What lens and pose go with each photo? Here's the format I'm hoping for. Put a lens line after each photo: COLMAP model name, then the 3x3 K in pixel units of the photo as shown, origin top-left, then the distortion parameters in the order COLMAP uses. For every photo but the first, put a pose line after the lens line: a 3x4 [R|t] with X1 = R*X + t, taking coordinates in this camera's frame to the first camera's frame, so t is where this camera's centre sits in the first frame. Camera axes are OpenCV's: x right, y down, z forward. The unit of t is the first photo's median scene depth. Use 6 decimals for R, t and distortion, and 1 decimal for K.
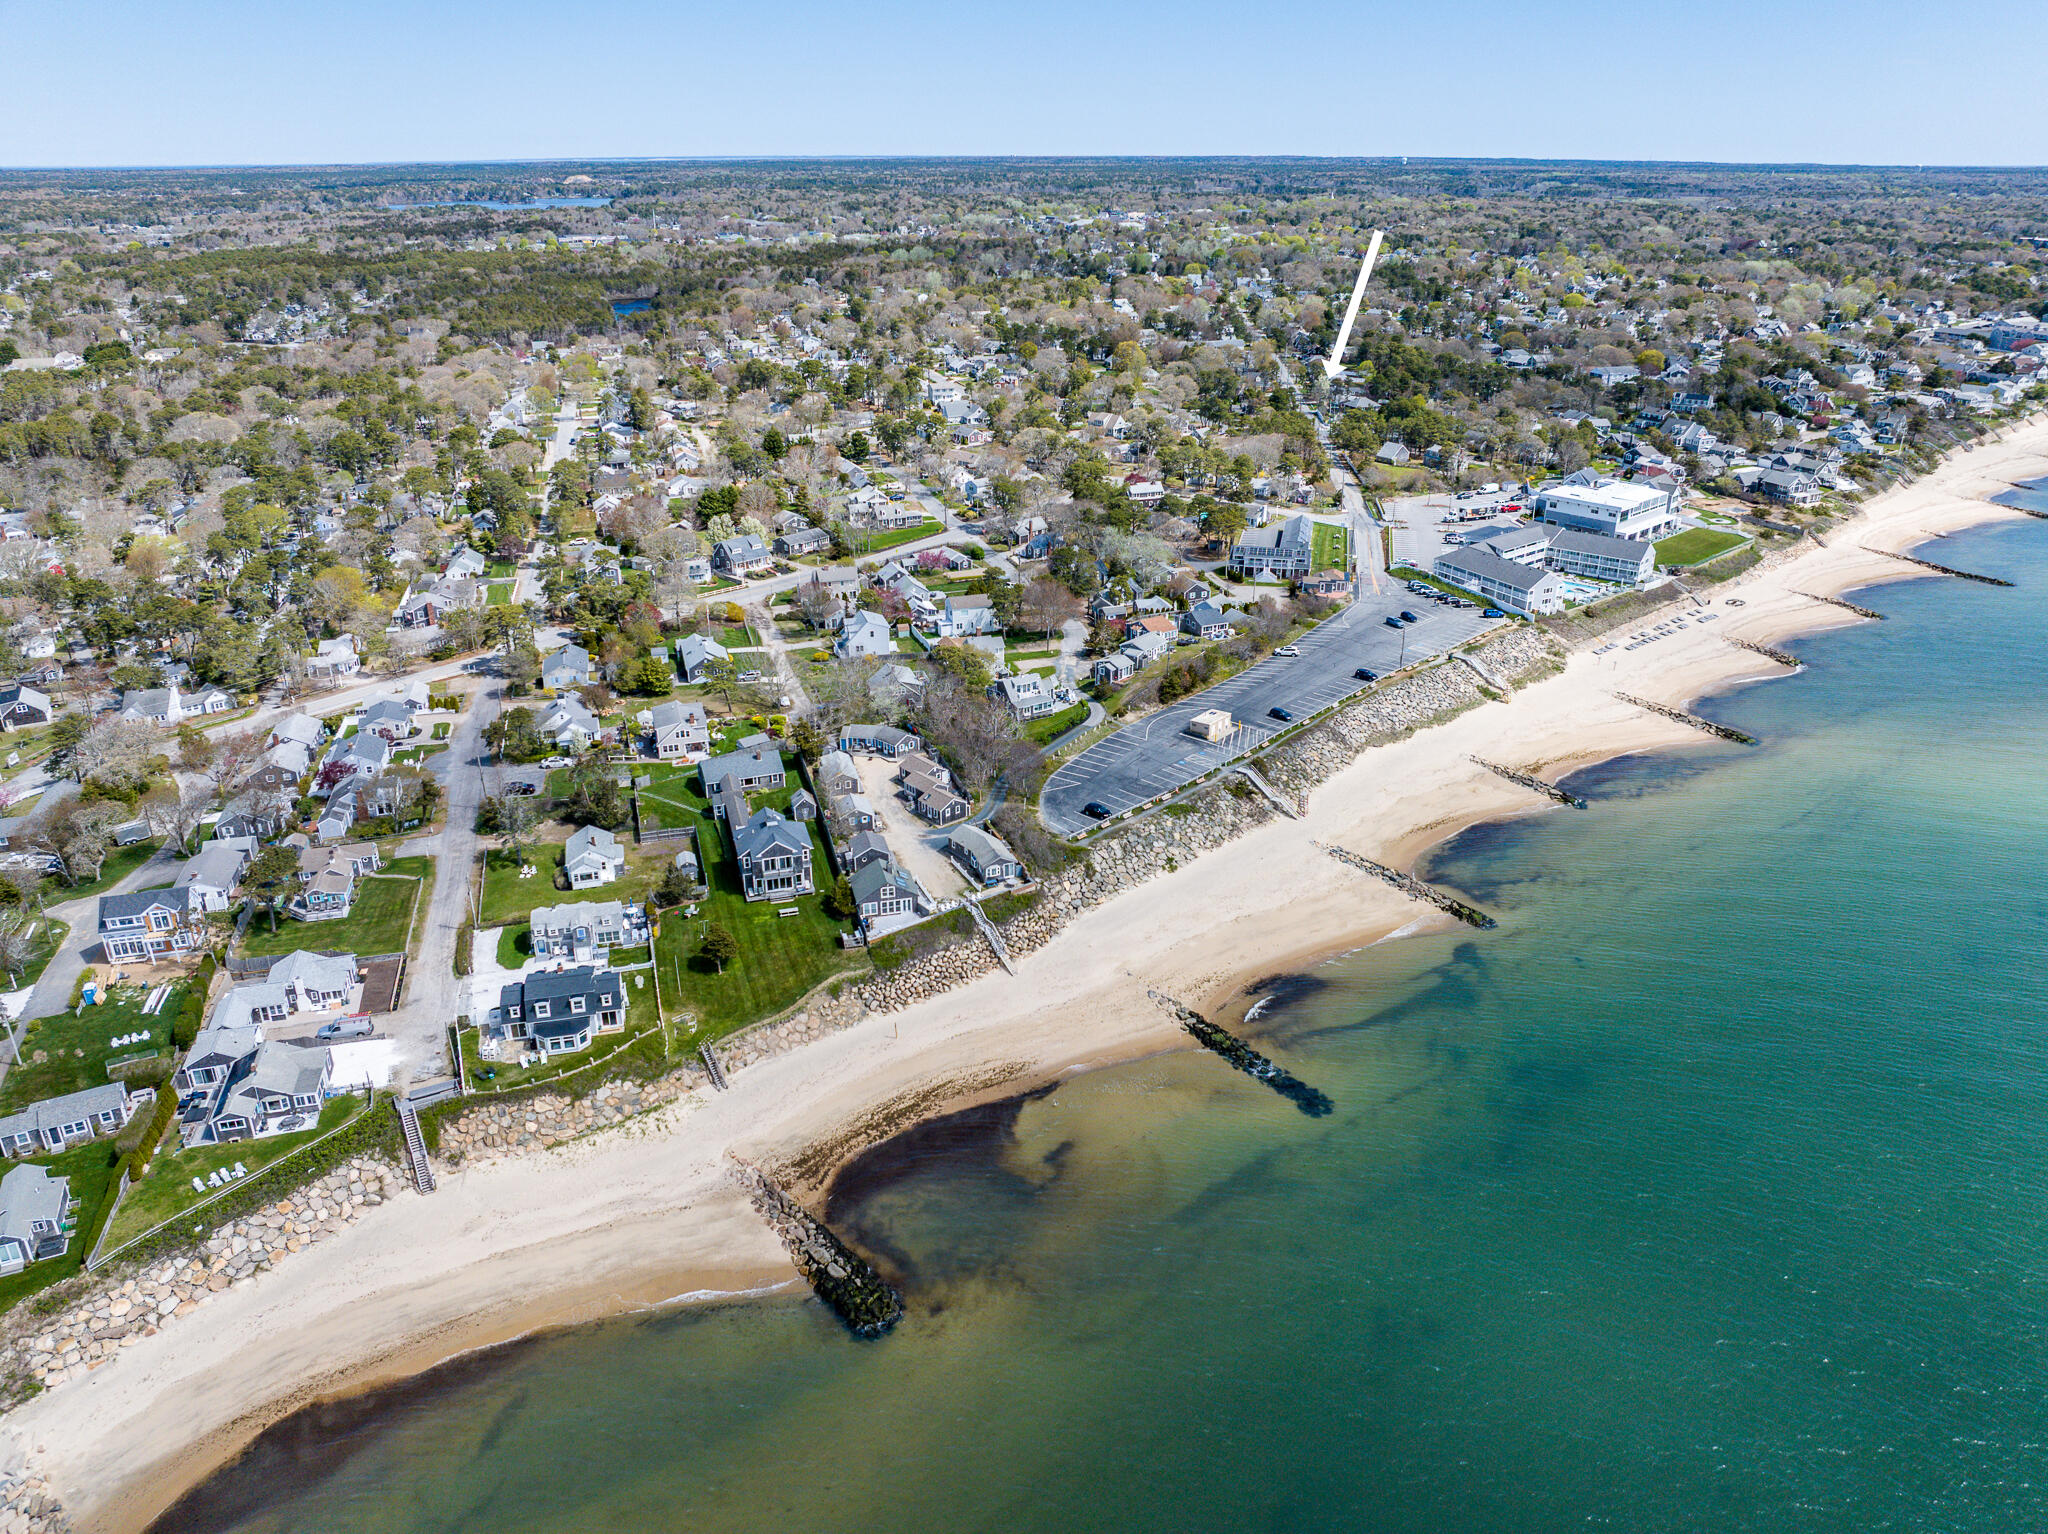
lens RADIAL K [[1511.2, 0, 1024.0], [0, 1511.2, 767.0], [0, 0, 1]] dist [-0.025947, -0.032033]
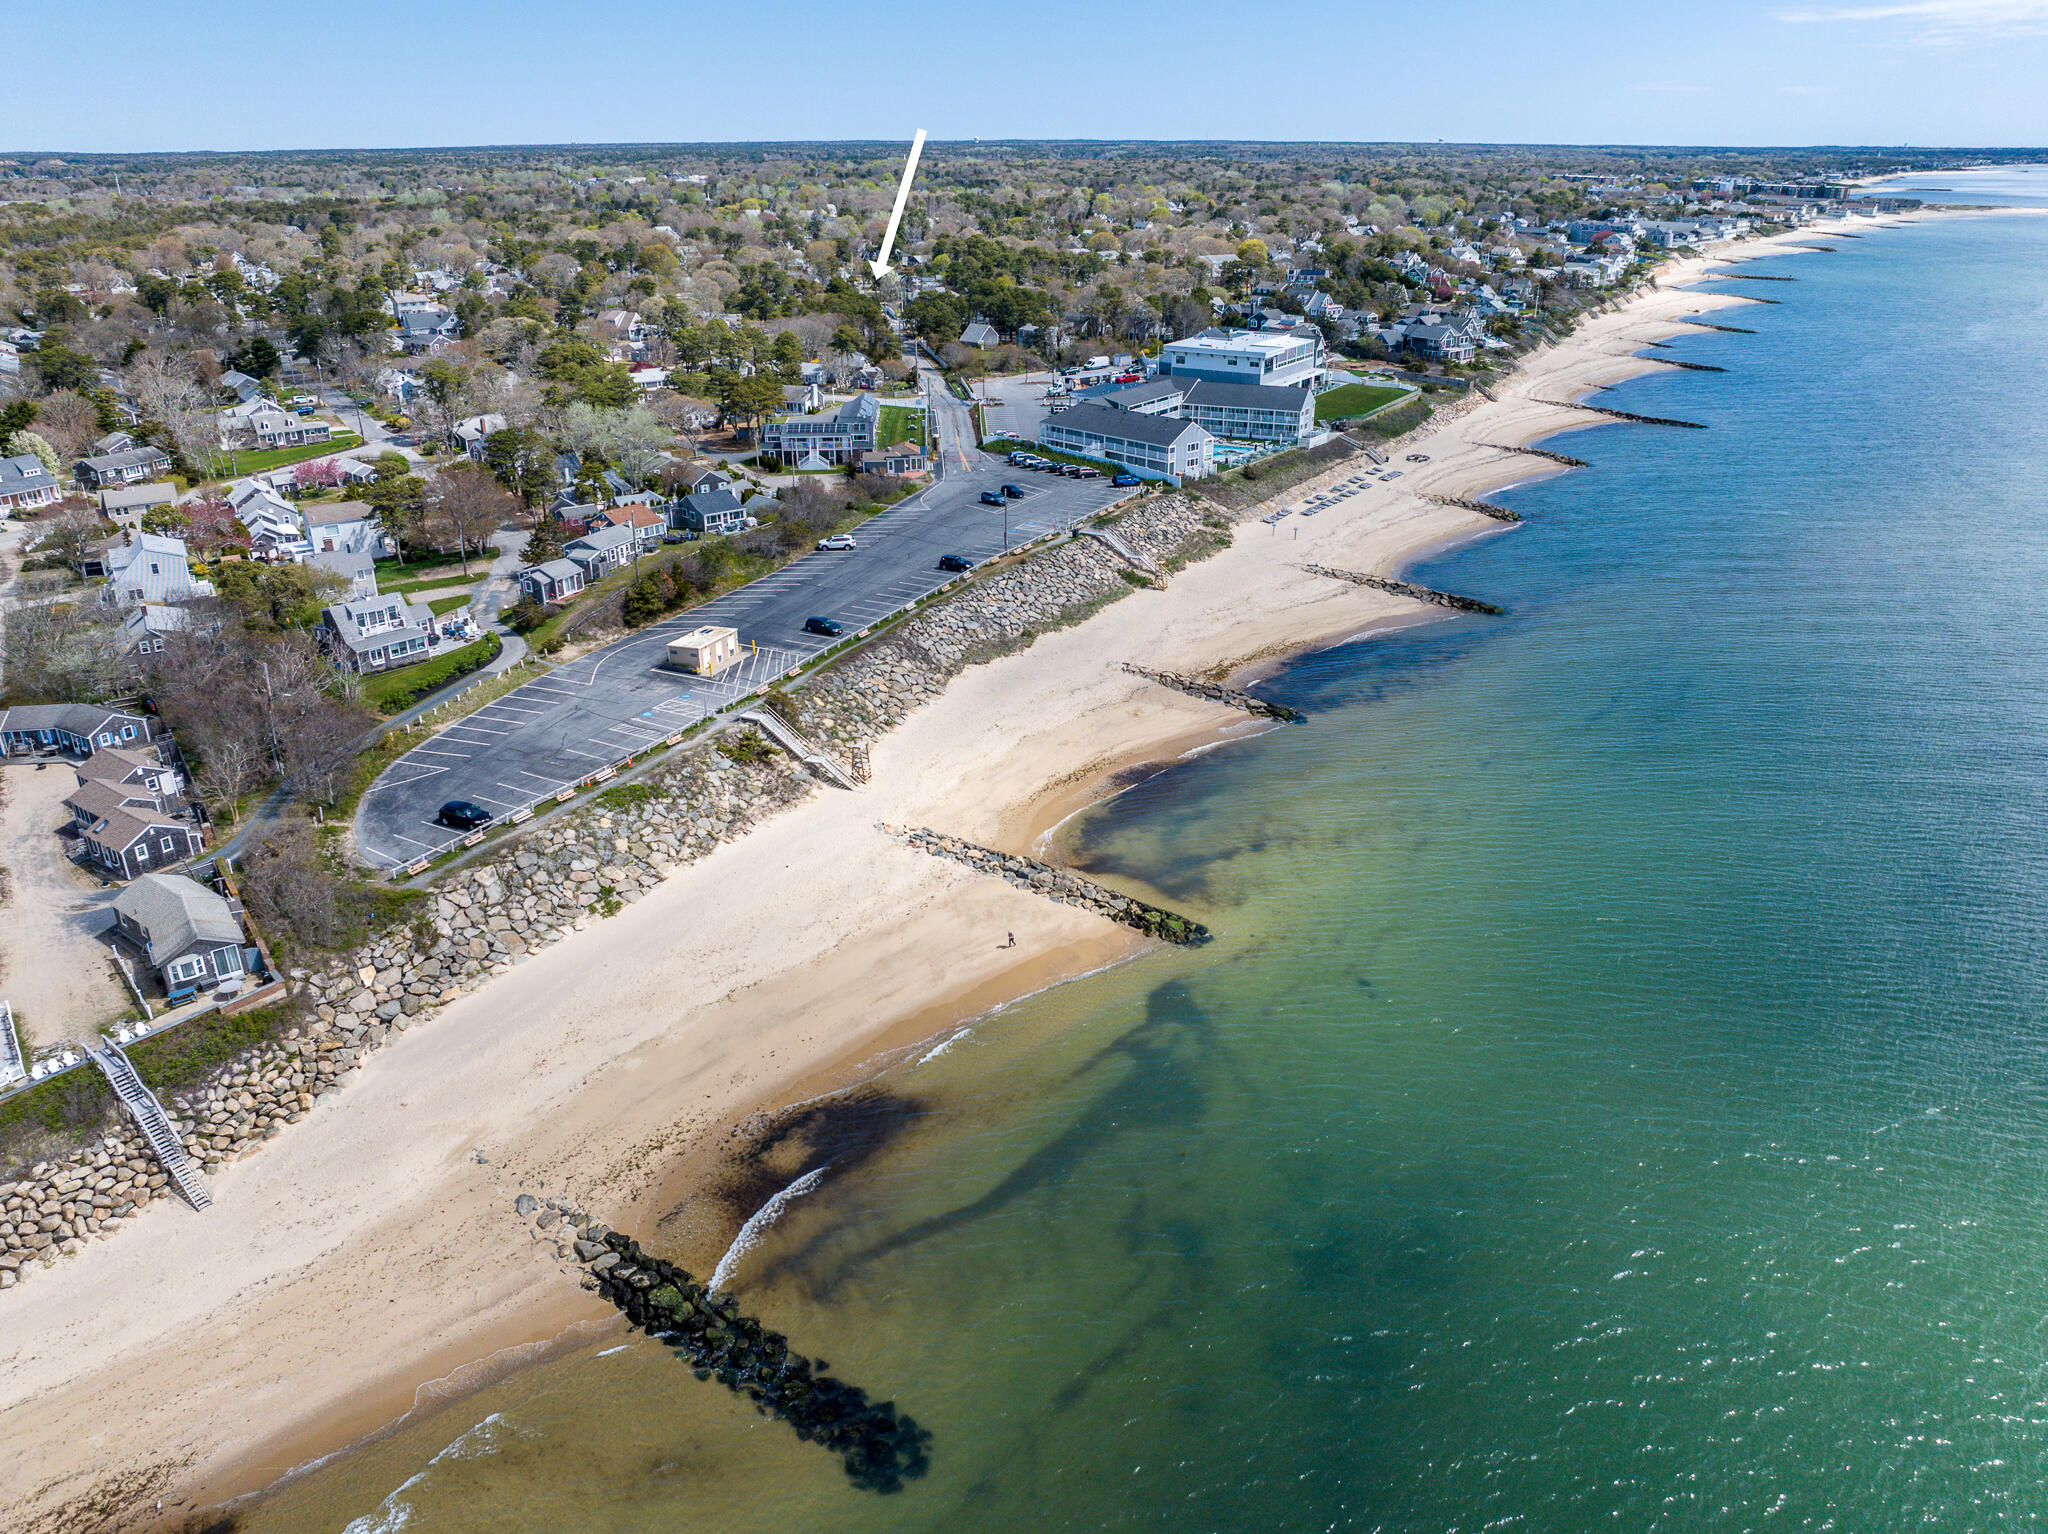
lens RADIAL K [[1511.2, 0, 1024.0], [0, 1511.2, 767.0], [0, 0, 1]] dist [-0.025947, -0.032033]
pose [[0.966450, -0.109305, 0.232436, 0.087868], [0.108434, 0.993966, 0.016561, 0.018666], [-0.232844, 0.009198, 0.972471, 0.334606]]
